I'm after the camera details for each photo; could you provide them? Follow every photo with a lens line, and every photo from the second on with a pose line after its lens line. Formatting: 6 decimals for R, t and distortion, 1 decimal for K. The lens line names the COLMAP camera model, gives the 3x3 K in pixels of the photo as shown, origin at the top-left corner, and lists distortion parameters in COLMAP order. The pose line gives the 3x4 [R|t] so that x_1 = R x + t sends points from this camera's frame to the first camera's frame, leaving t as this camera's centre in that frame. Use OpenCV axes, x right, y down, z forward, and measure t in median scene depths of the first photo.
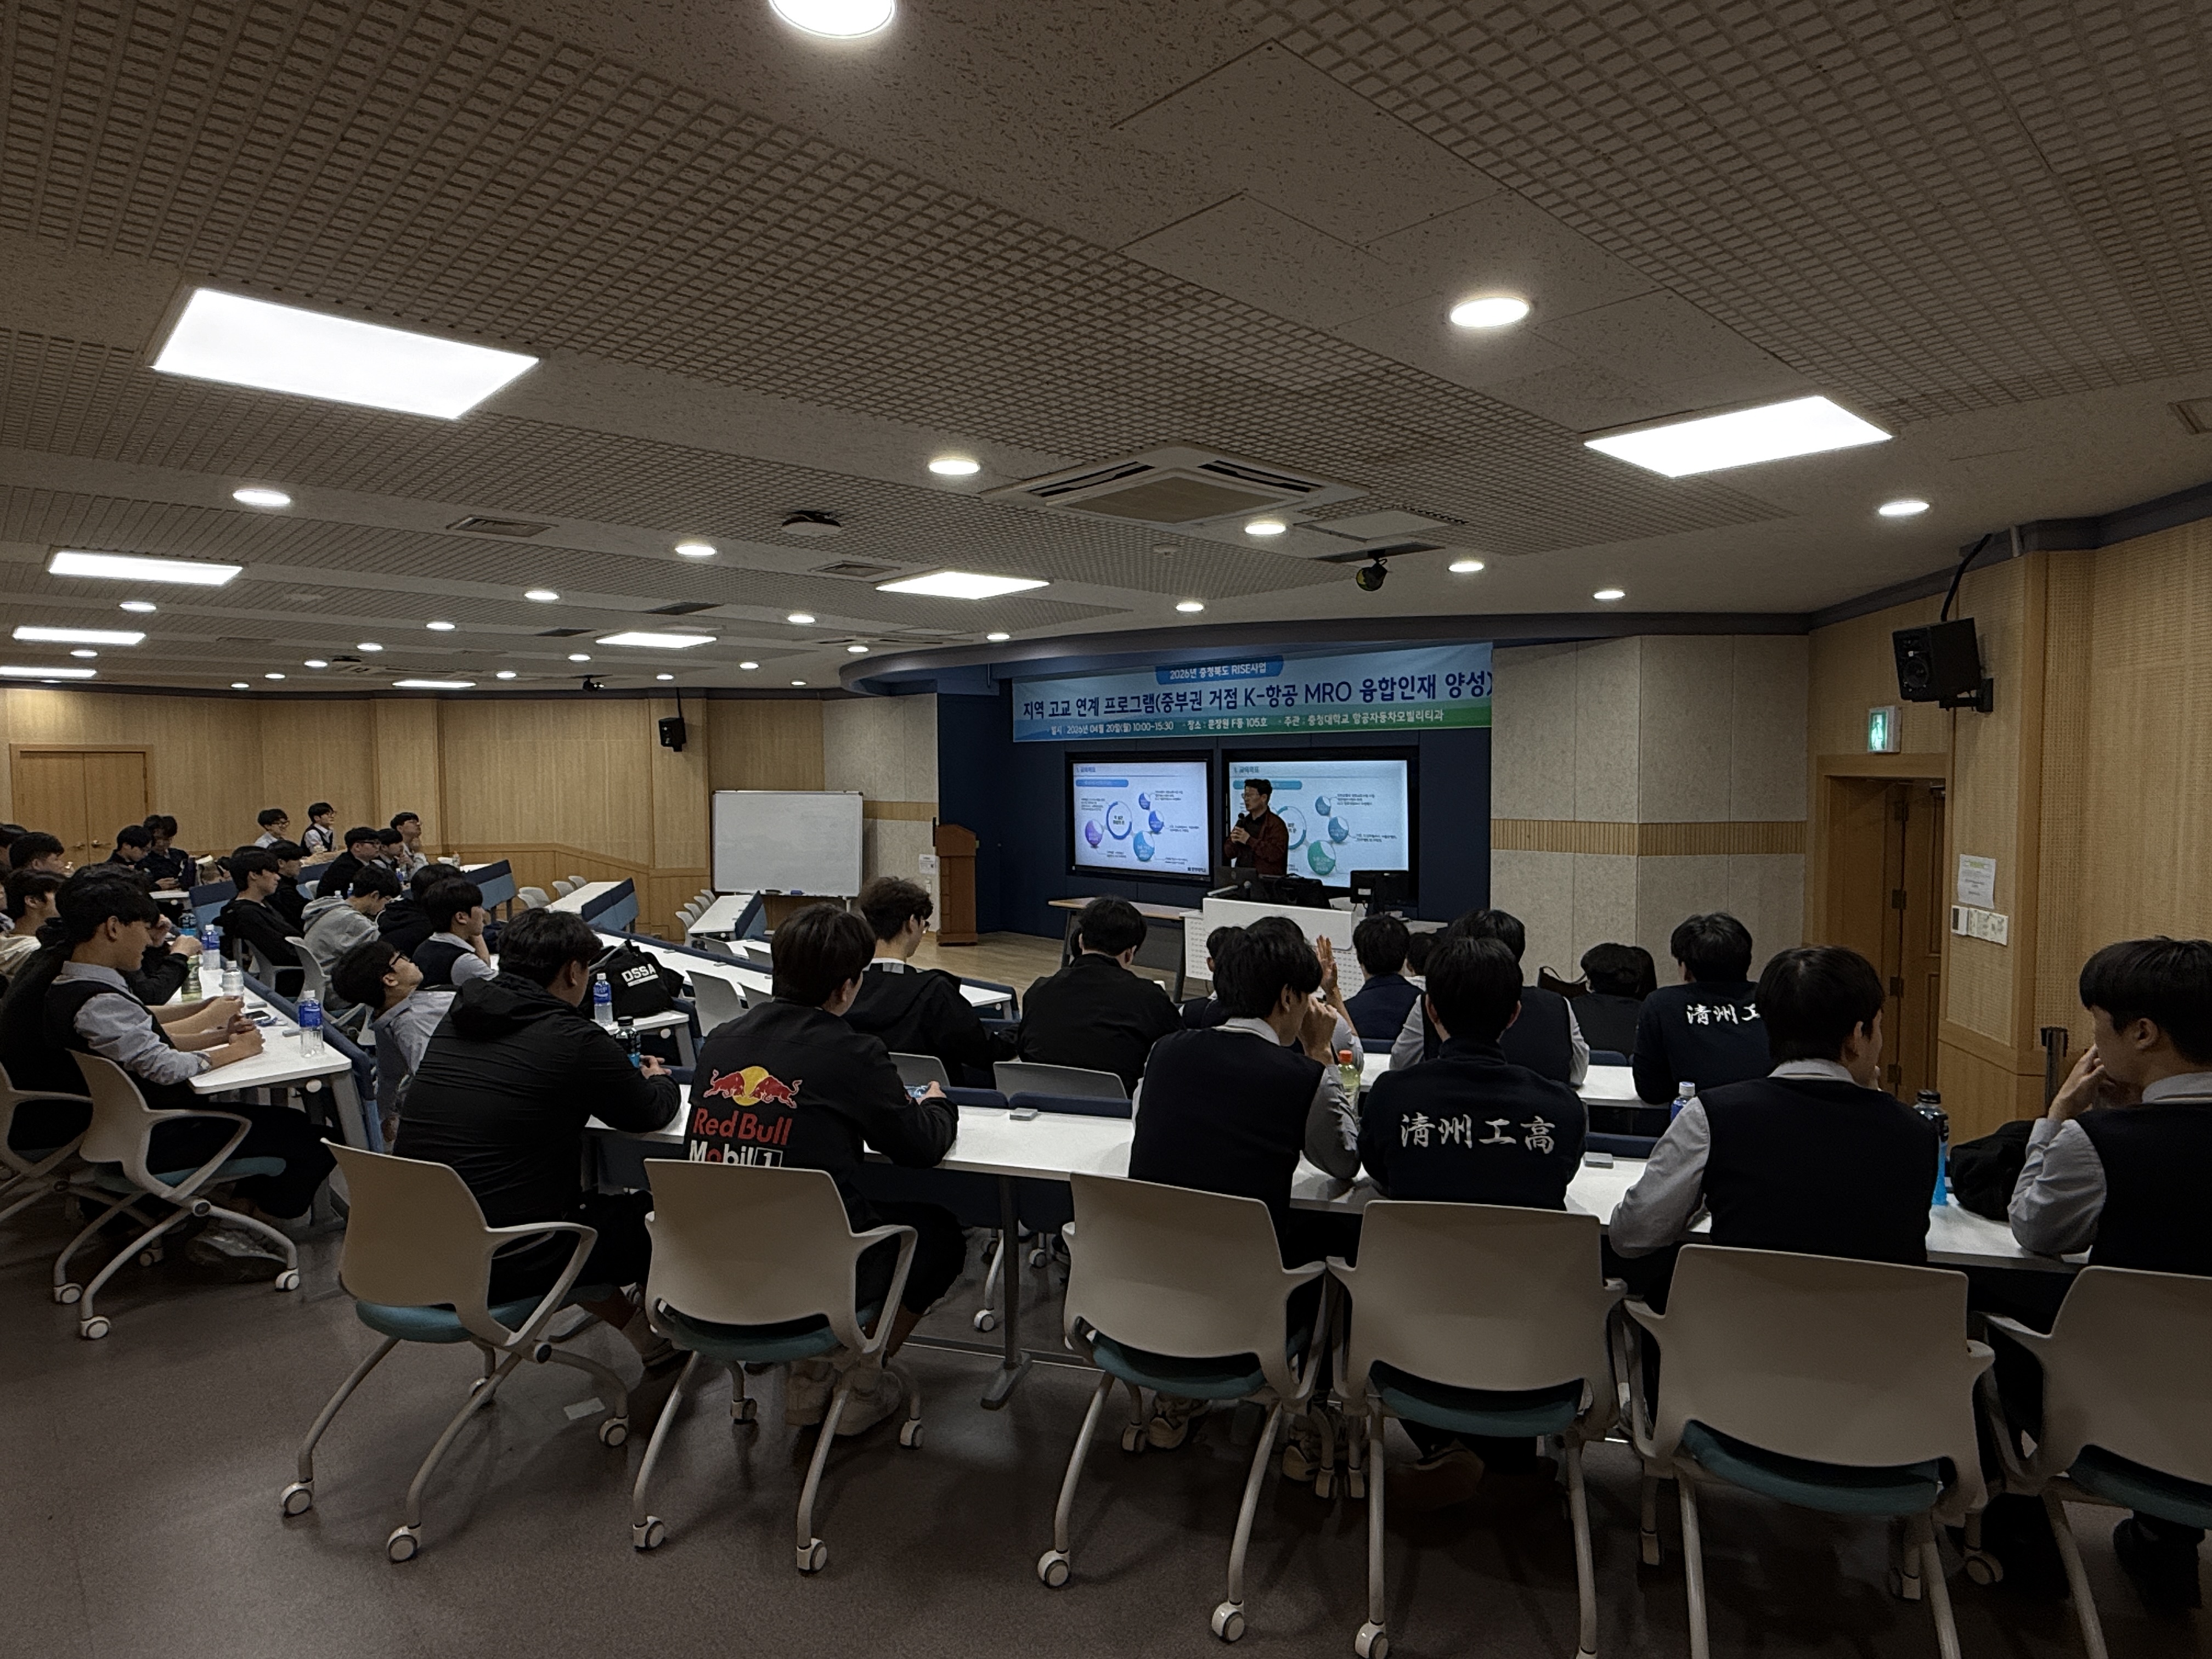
lens RADIAL K [[1230.3, 0, 1103.4], [0, 1230.3, 830.8], [0, 0, 1]] dist [-0.003105, -0.000243]
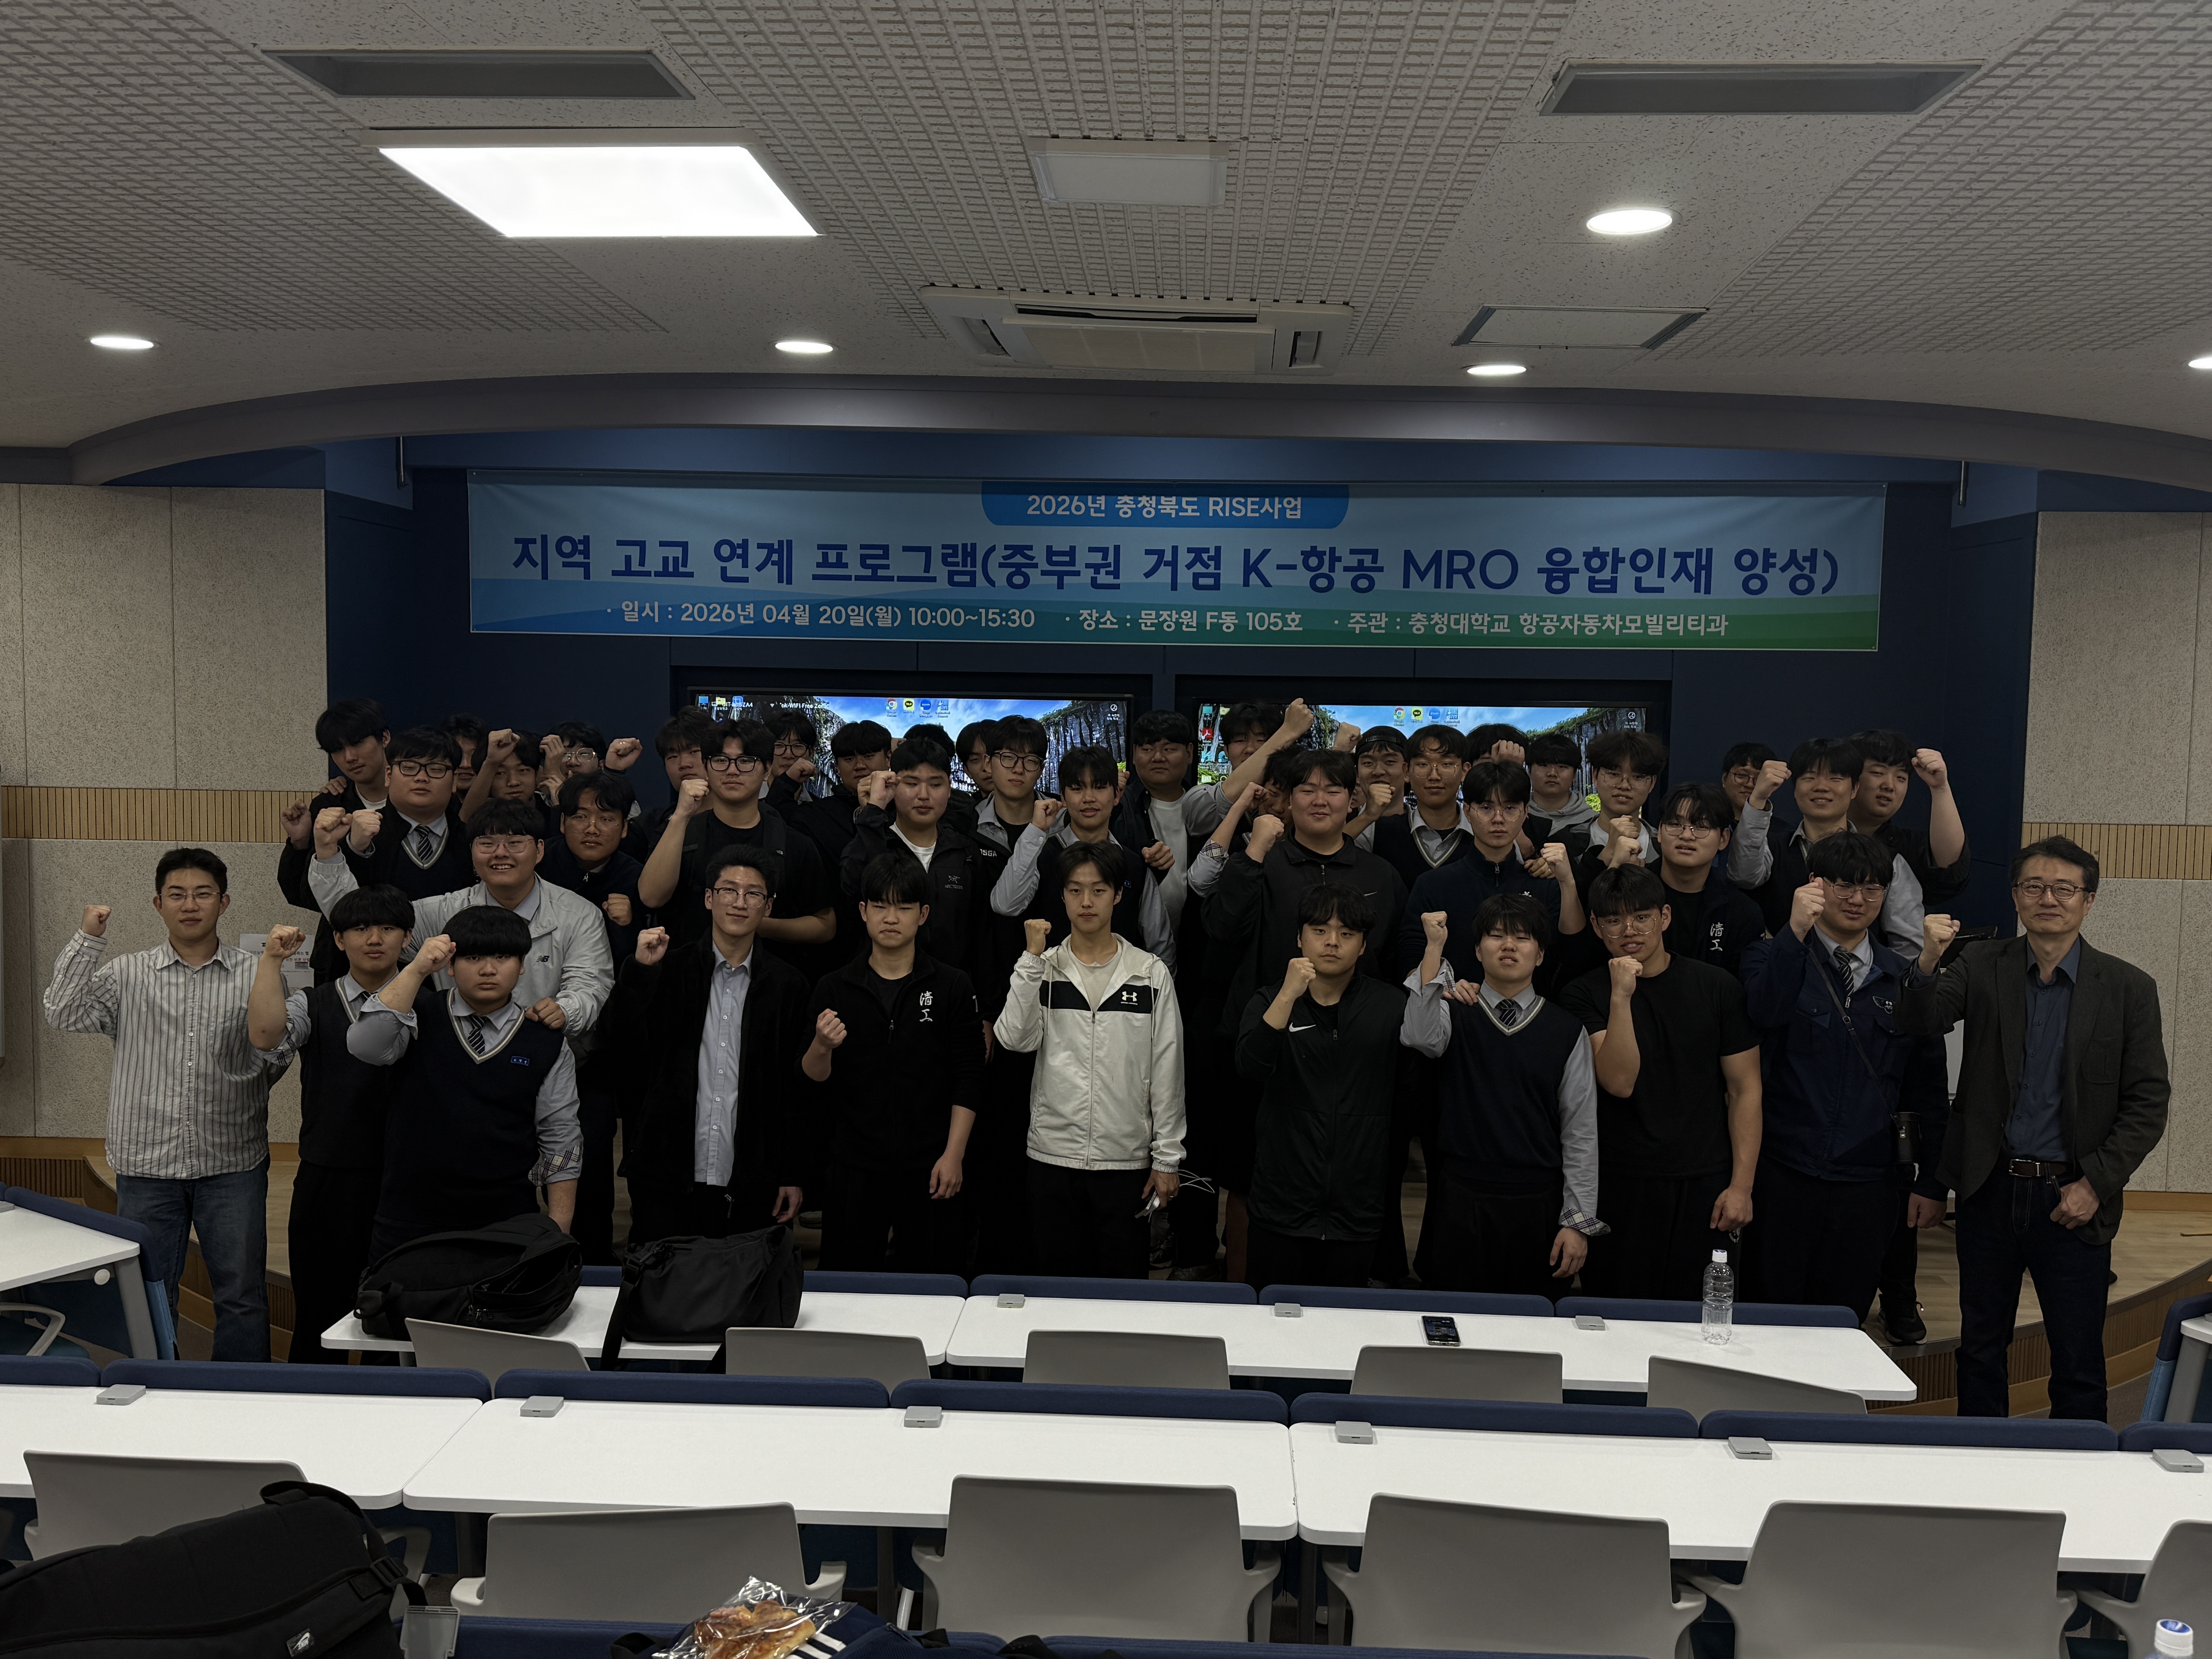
lens RADIAL K [[1965.1, 0, 1106.3], [0, 1965.1, 828.7], [0, 0, 1]] dist [0.127461, -0.001955]
pose [[0.722799, -0.027074, 0.690527, -0.454459], [0.015038, 0.999612, 0.023452, -0.025992], [-0.690894, -0.006567, 0.722926, 0.485467]]
